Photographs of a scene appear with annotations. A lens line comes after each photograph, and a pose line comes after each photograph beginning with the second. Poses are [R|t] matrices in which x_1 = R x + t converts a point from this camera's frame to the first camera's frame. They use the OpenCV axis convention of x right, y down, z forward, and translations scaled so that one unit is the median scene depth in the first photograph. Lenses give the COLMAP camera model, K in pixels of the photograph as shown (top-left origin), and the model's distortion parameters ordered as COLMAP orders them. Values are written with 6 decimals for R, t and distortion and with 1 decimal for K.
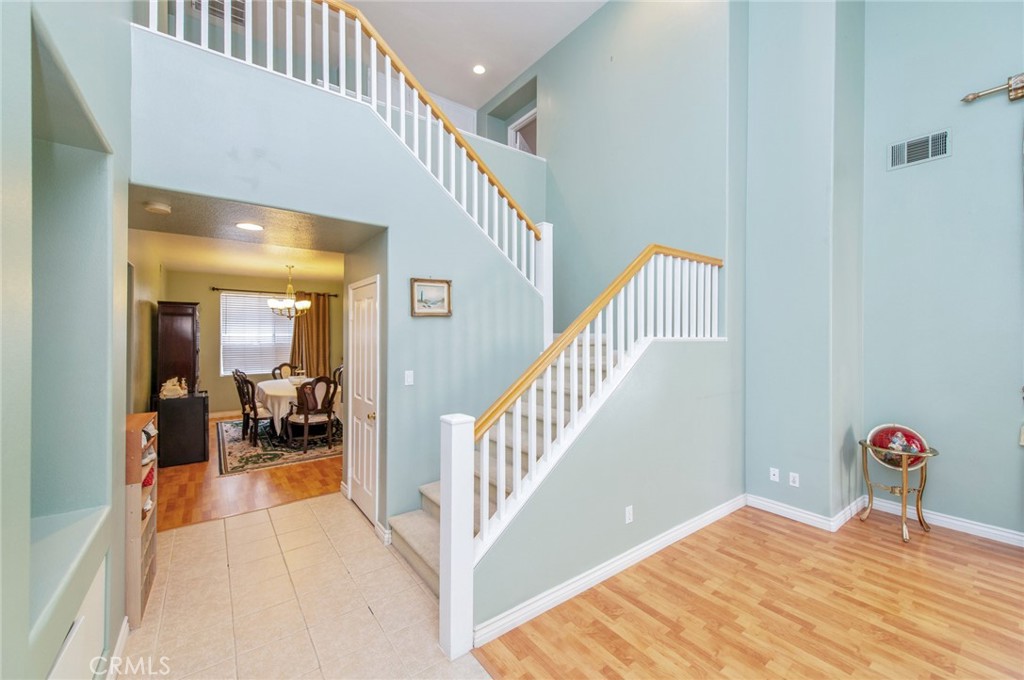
lens RADIAL K [[399.7, 0, 507.1], [0, 399.7, 335.4], [0, 0, 1]] dist [0.017491, -0.004995]
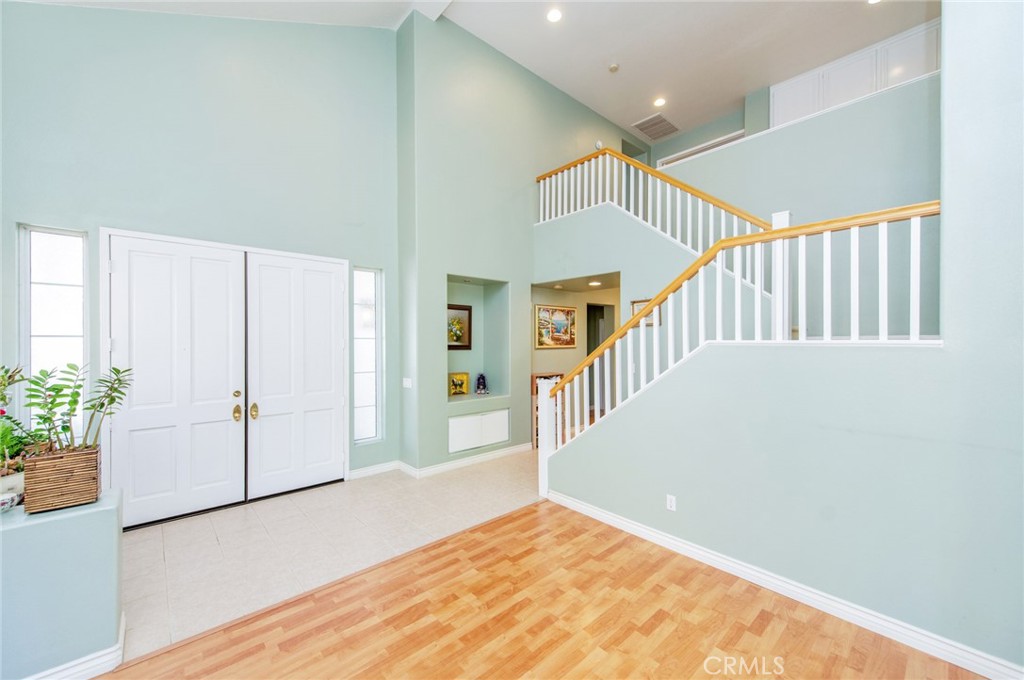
lens RADIAL K [[399.7, 0, 511.1], [0, 399.7, 340.3], [0, 0, 1]] dist [0.017491, -0.004995]
pose [[0.097498, -0.003860, -0.995228, 1.215637], [0.003655, 0.999987, -0.003521, 0.006242], [0.995229, -0.003295, 0.097511, 0.418107]]
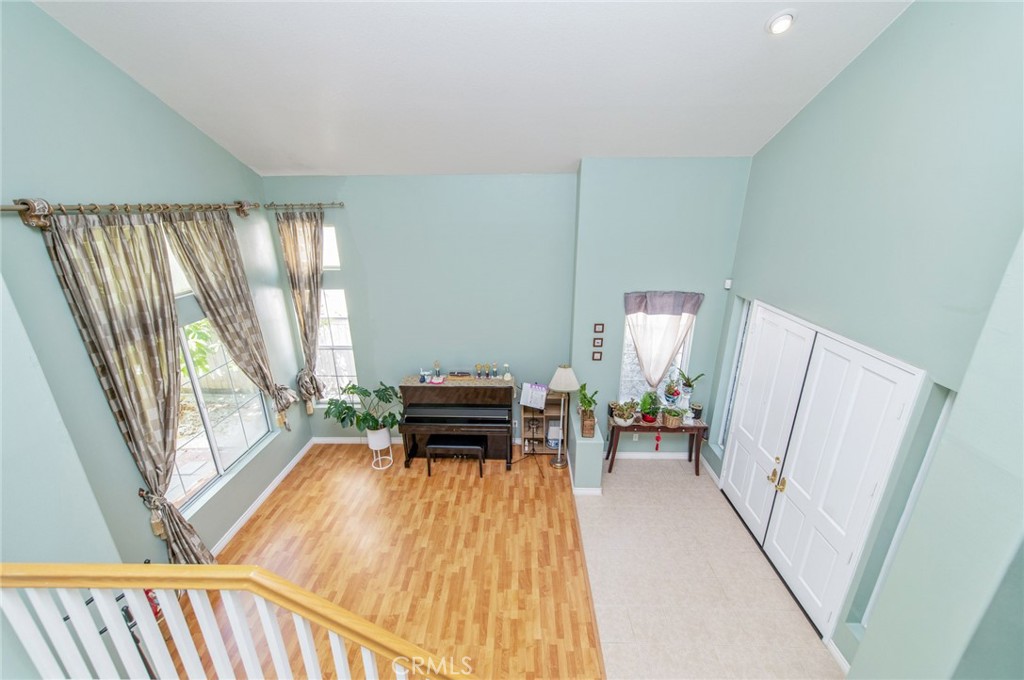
lens RADIAL K [[399.7, 0, 514.2], [0, 399.7, 341.2], [0, 0, 1]] dist [0.017491, -0.004995]
pose [[-0.793604, -0.201552, 0.574081, -0.101476], [0.001766, 0.942771, 0.333435, -0.630621], [-0.608432, 0.265629, -0.747831, 1.078219]]
